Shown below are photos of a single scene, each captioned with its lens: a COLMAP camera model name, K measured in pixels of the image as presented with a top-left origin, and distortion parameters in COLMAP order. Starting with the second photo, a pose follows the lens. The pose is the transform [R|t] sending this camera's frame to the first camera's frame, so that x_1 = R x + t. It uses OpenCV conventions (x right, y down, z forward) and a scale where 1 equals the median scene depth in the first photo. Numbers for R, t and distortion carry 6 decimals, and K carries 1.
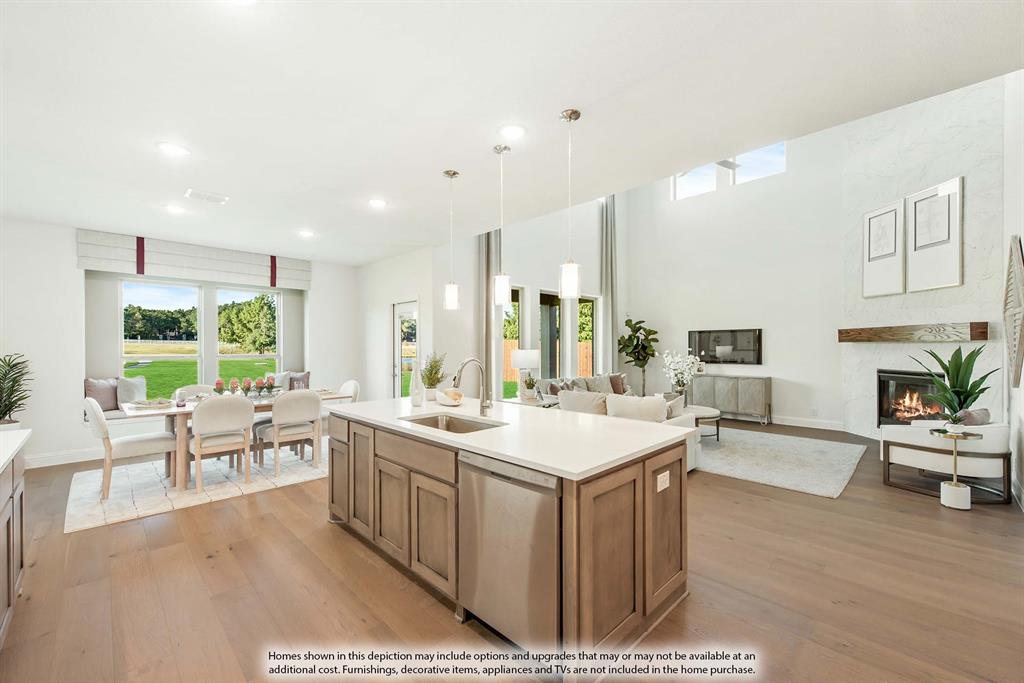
lens RADIAL K [[408.8, 0, 508.0], [0, 408.8, 348.5], [0, 0, 1]] dist [0.013656, -0.002804]
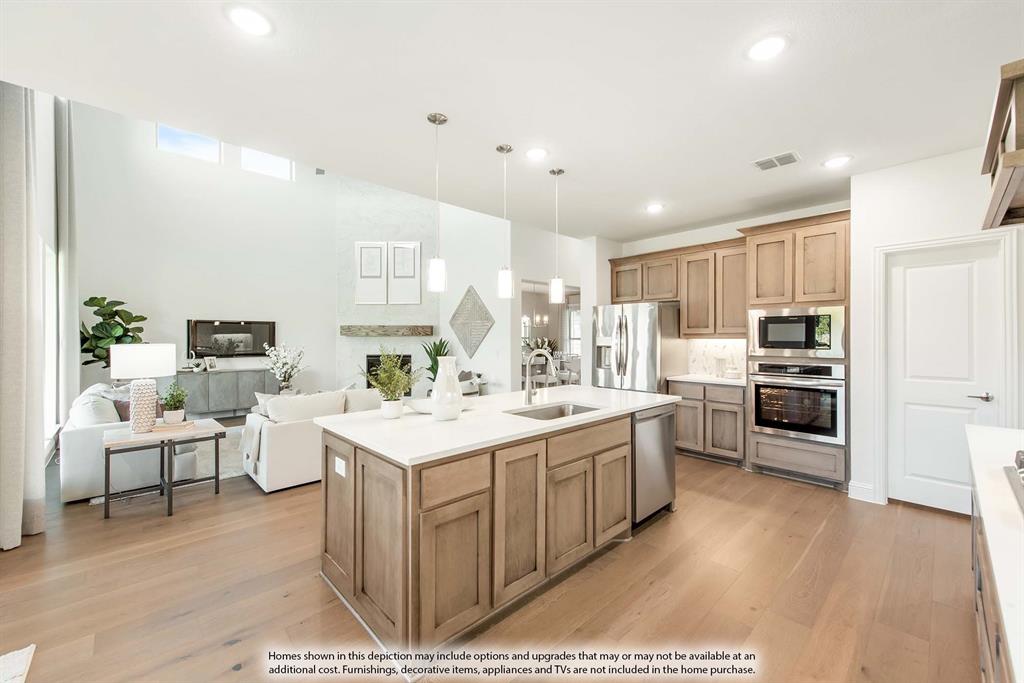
lens RADIAL K [[408.8, 0, 507.8], [0, 408.8, 338.7], [0, 0, 1]] dist [0.013656, -0.002804]
pose [[0.029468, 0.000453, 0.999566, -0.576038], [0.005230, 0.999986, -0.000607, -0.001842], [-0.999552, 0.005246, 0.029465, 0.528463]]
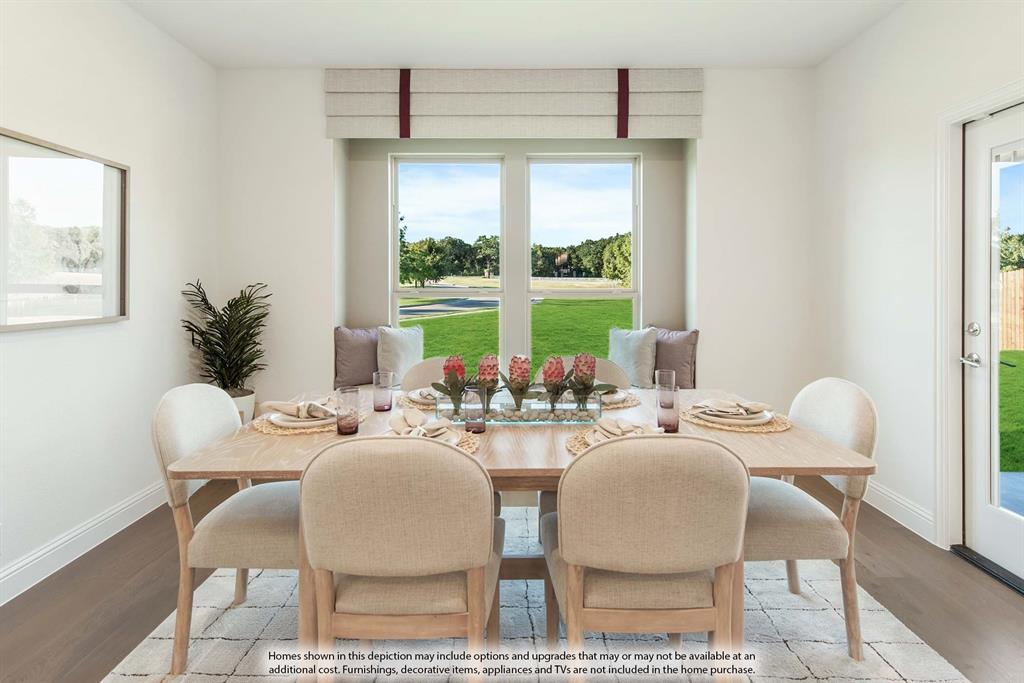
lens RADIAL K [[526.0, 0, 517.8], [0, 526.0, 287.5], [0, 0, 1]] dist [0.006407, 0.000544]
pose [[0.711557, 0.004200, -0.702616, -0.297671], [-0.002761, 0.999991, 0.003182, 0.013849], [0.702623, -0.000324, 0.711562, 0.611107]]
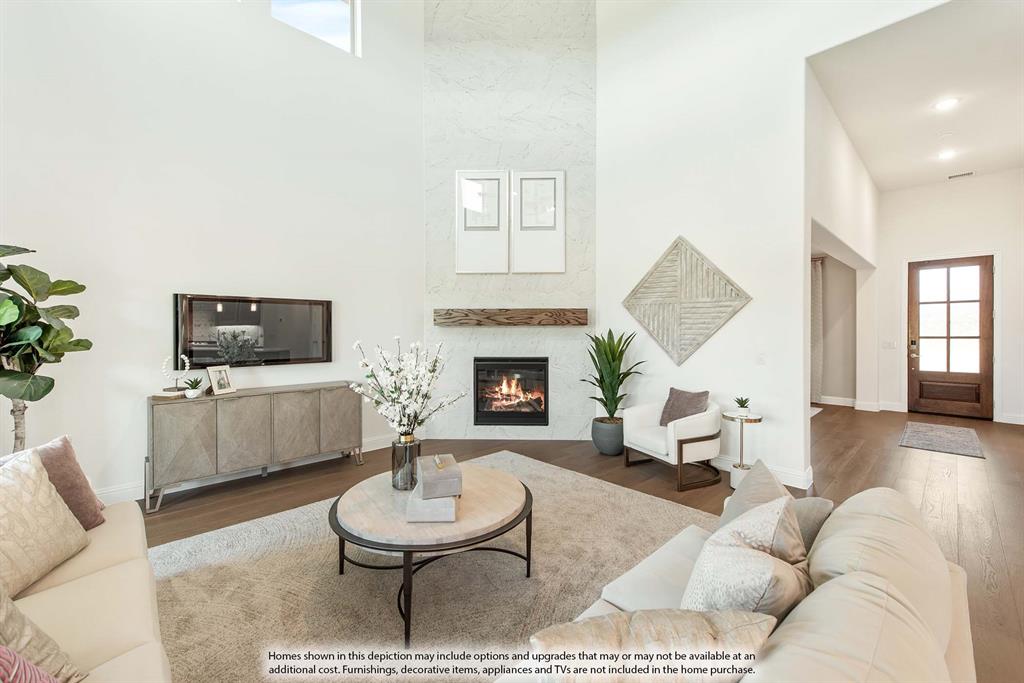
lens RADIAL K [[408.8, 0, 506.8], [0, 408.8, 334.3], [0, 0, 1]] dist [0.013656, -0.002804]
pose [[0.016025, -0.005674, 0.999855, 0.041453], [0.007012, 0.999960, 0.005563, -0.002832], [-0.999847, 0.006922, 0.016064, 1.033691]]
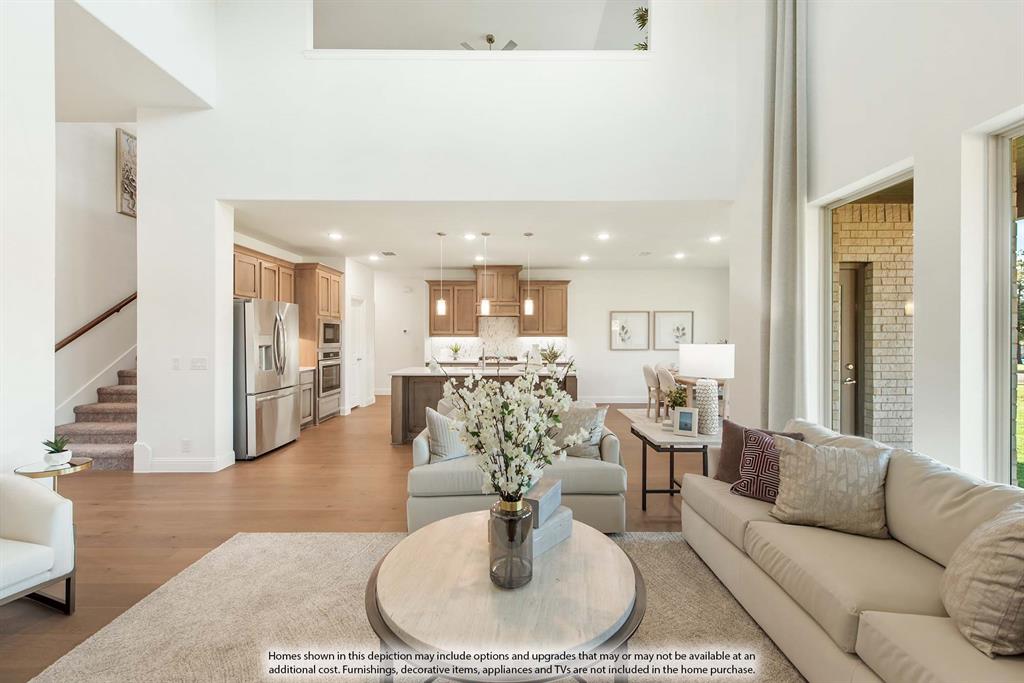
lens RADIAL K [[408.8, 0, 514.8], [0, 408.8, 338.1], [0, 0, 1]] dist [0.013656, -0.002804]
pose [[-0.700731, 0.002894, -0.713420, 0.681896], [-0.003534, 0.999965, 0.007528, -0.007352], [0.713417, 0.007797, -0.700696, 1.332808]]
